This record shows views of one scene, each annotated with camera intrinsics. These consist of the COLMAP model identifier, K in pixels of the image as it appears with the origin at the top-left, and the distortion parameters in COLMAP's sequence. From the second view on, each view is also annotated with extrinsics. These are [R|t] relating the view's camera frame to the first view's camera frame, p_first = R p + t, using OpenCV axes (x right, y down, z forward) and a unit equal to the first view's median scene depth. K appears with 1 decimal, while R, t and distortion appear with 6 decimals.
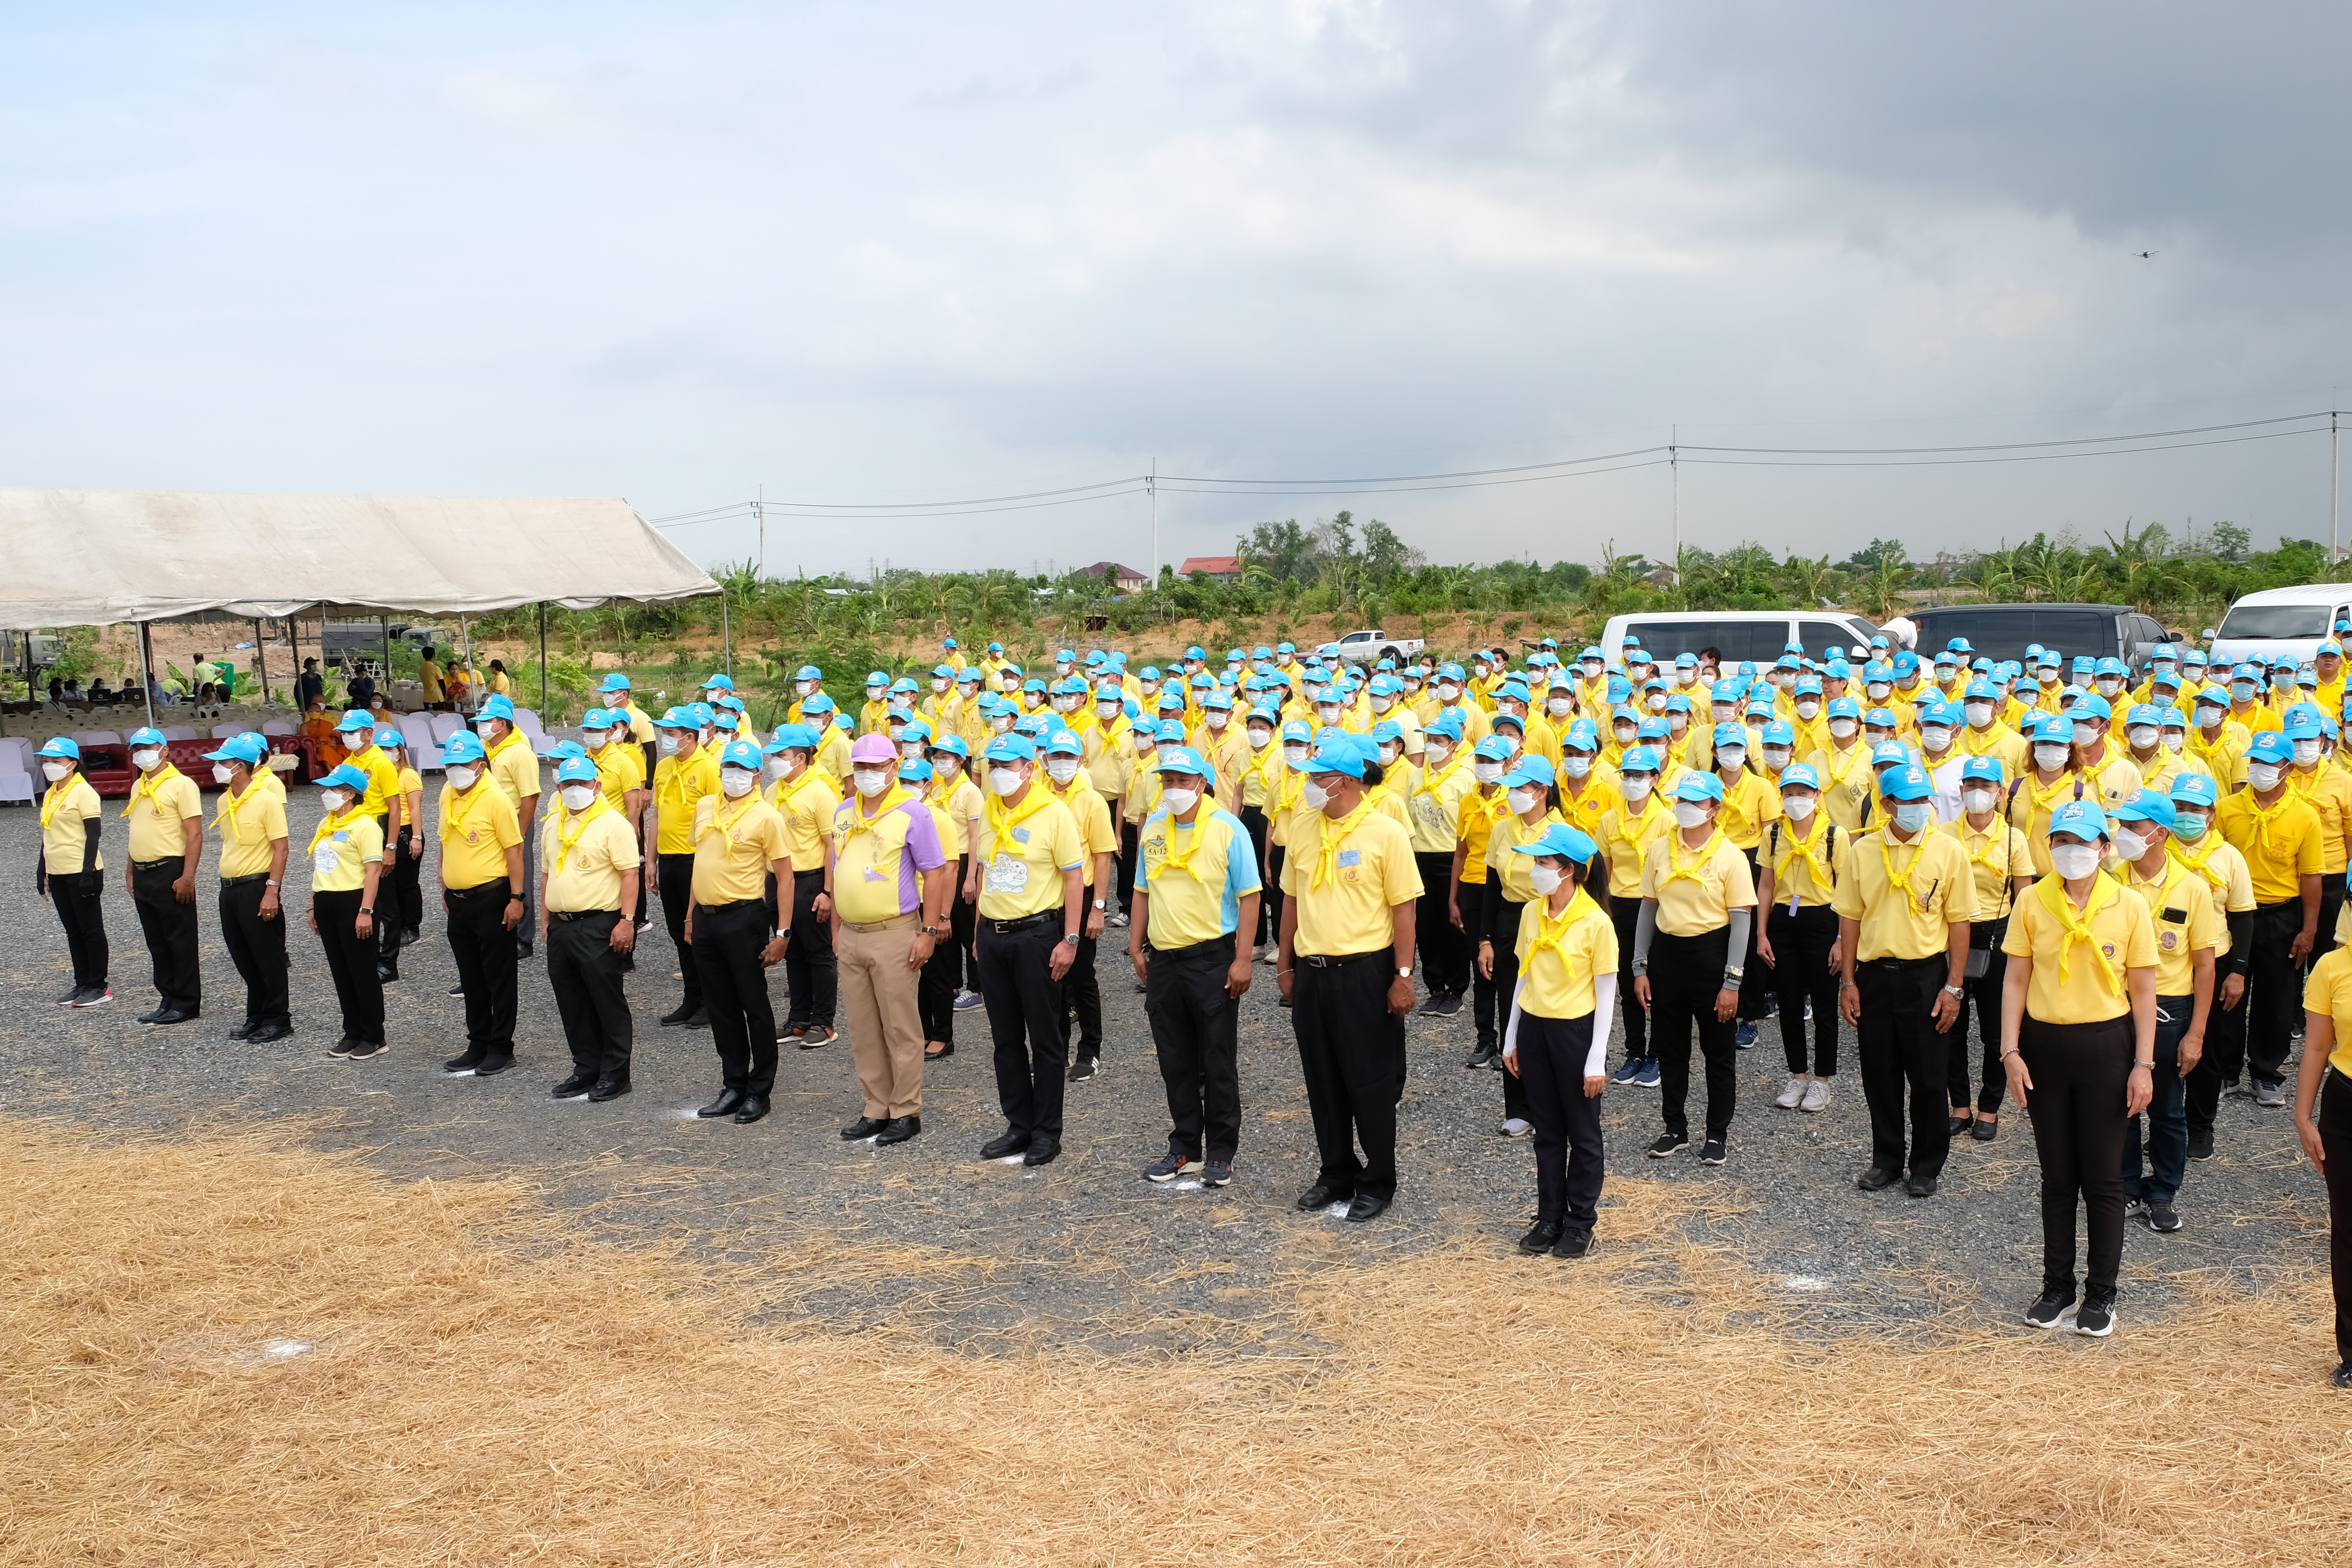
lens RADIAL K [[2372.6, 0, 1176.0], [0, 2372.6, 784.0], [0, 0, 1]] dist [0.003433, 0.007815]
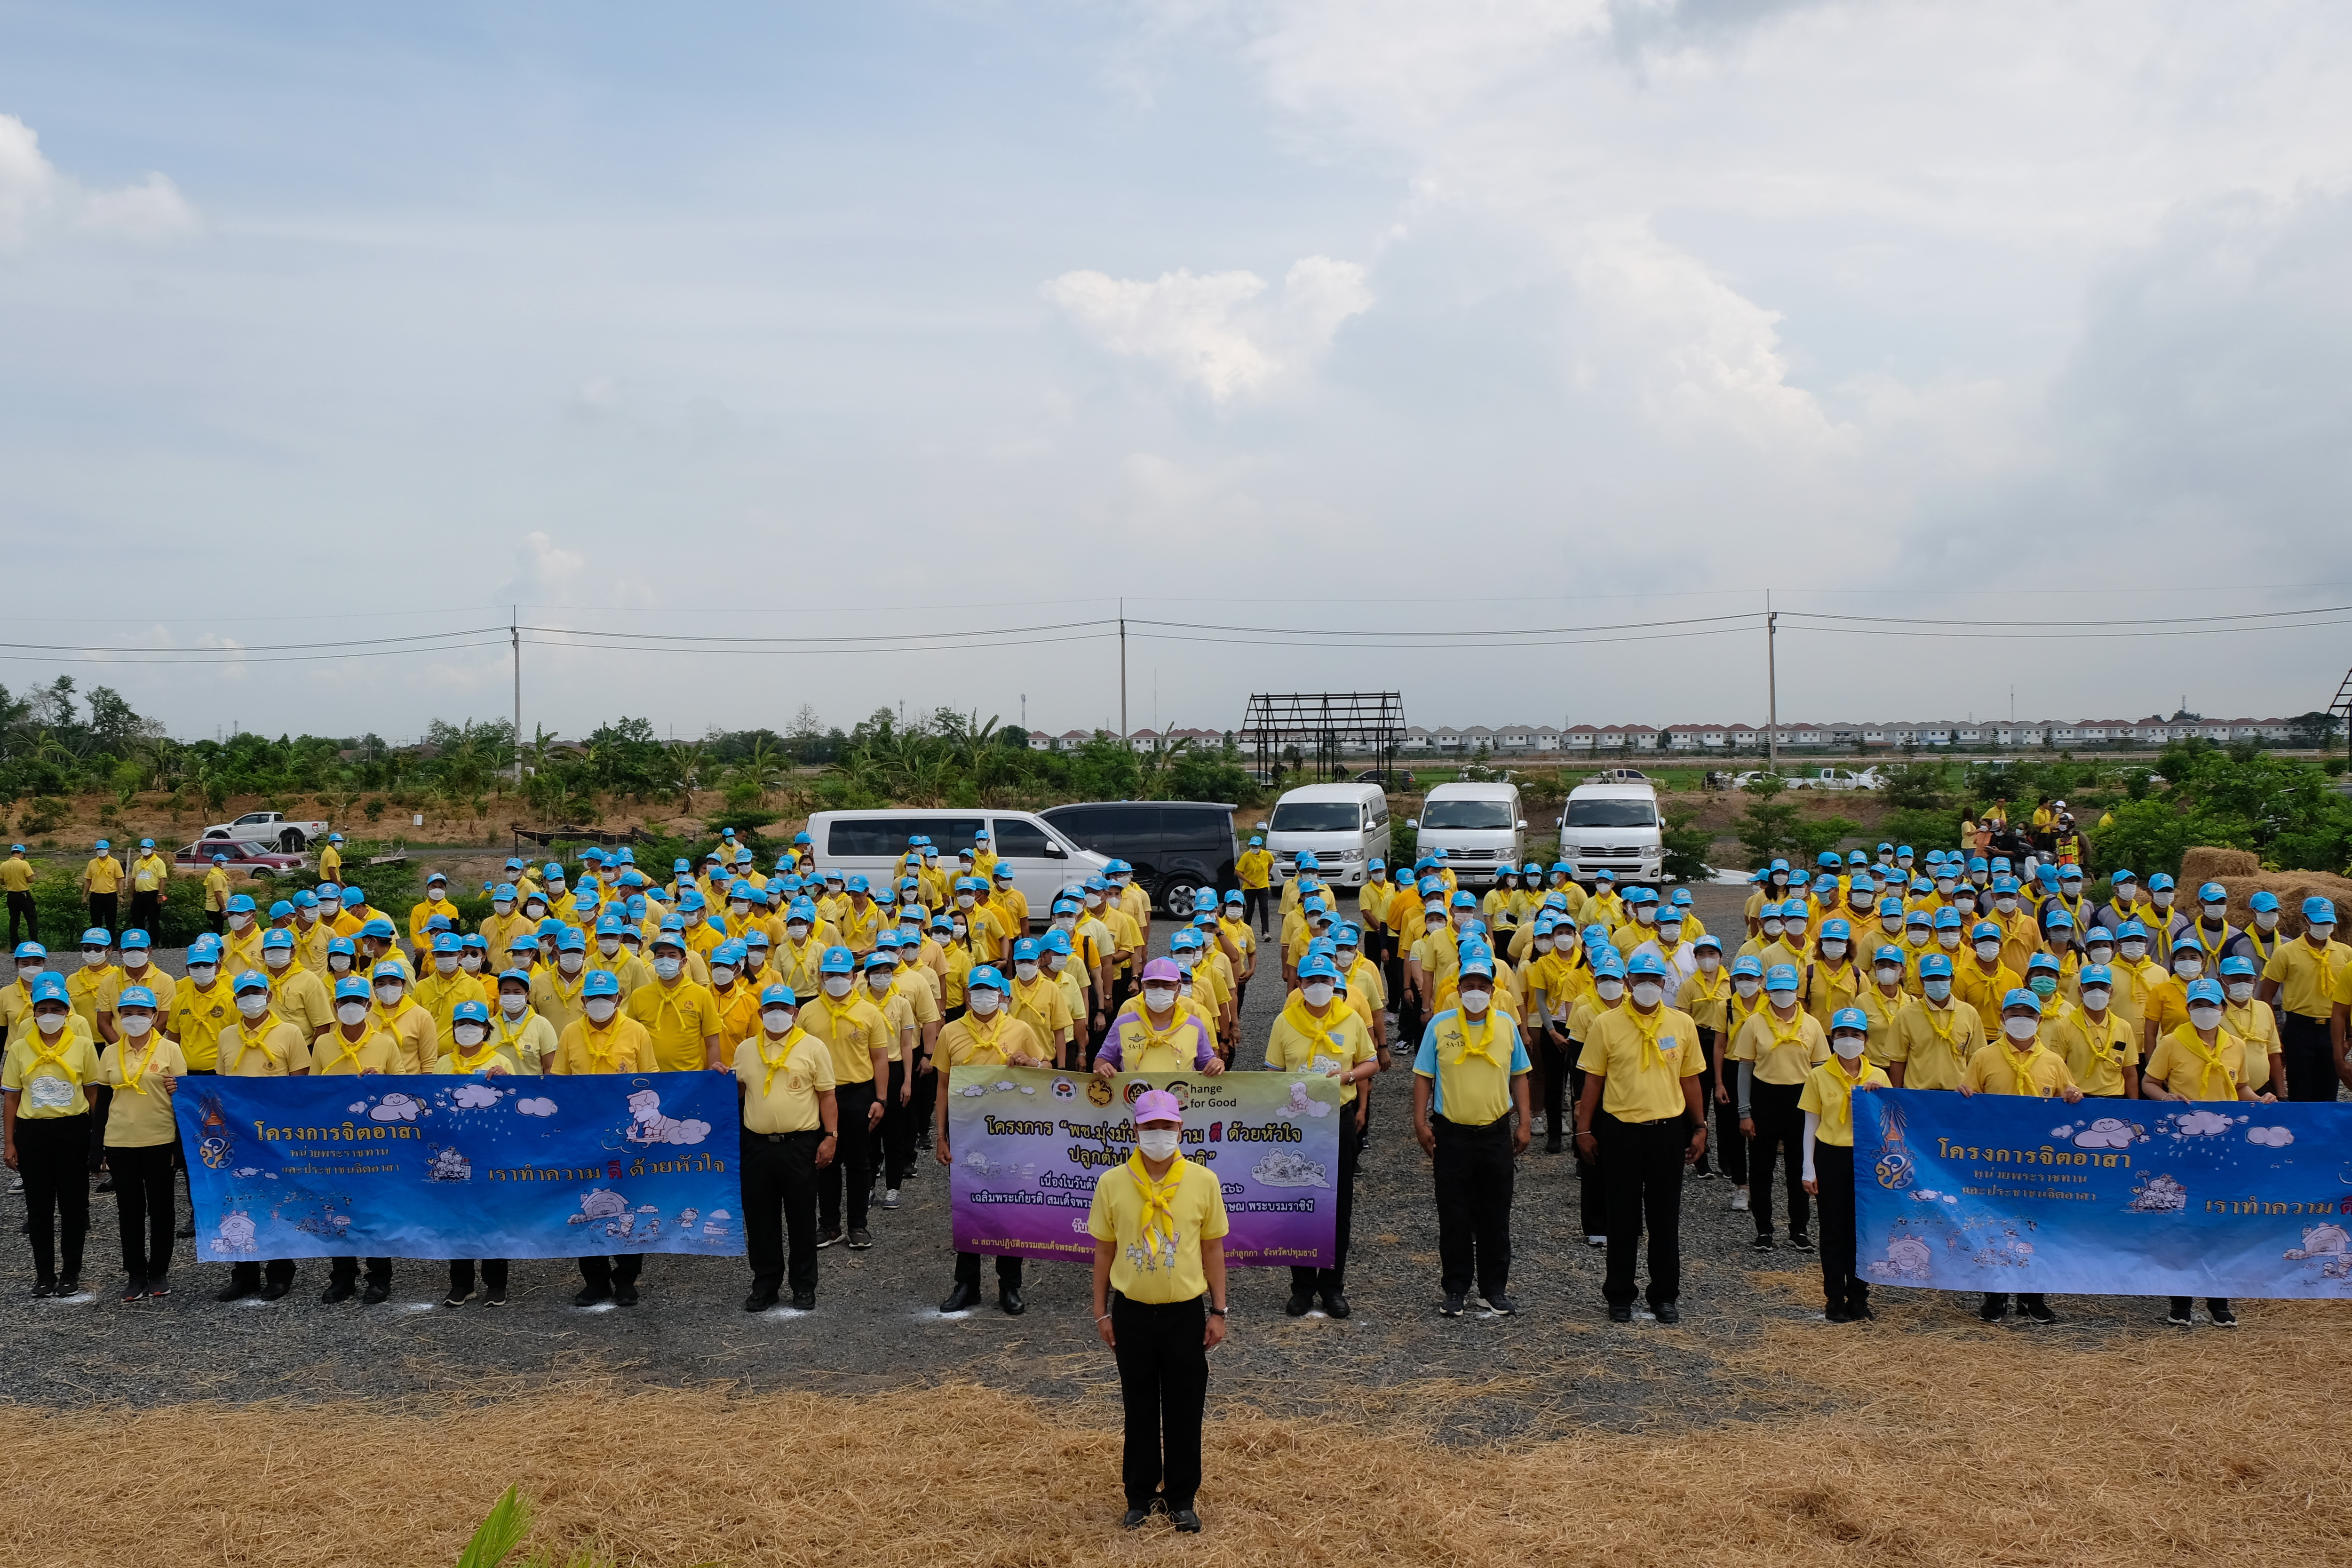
lens RADIAL K [[2372.6, 0, 1176.0], [0, 2372.6, 784.0], [0, 0, 1]] dist [0.003433, 0.007815]
pose [[0.854413, 0.004484, 0.519574, -0.131224], [0.033112, 0.997460, -0.063059, -0.005672], [-0.518538, 0.071083, 0.852095, 0.002530]]
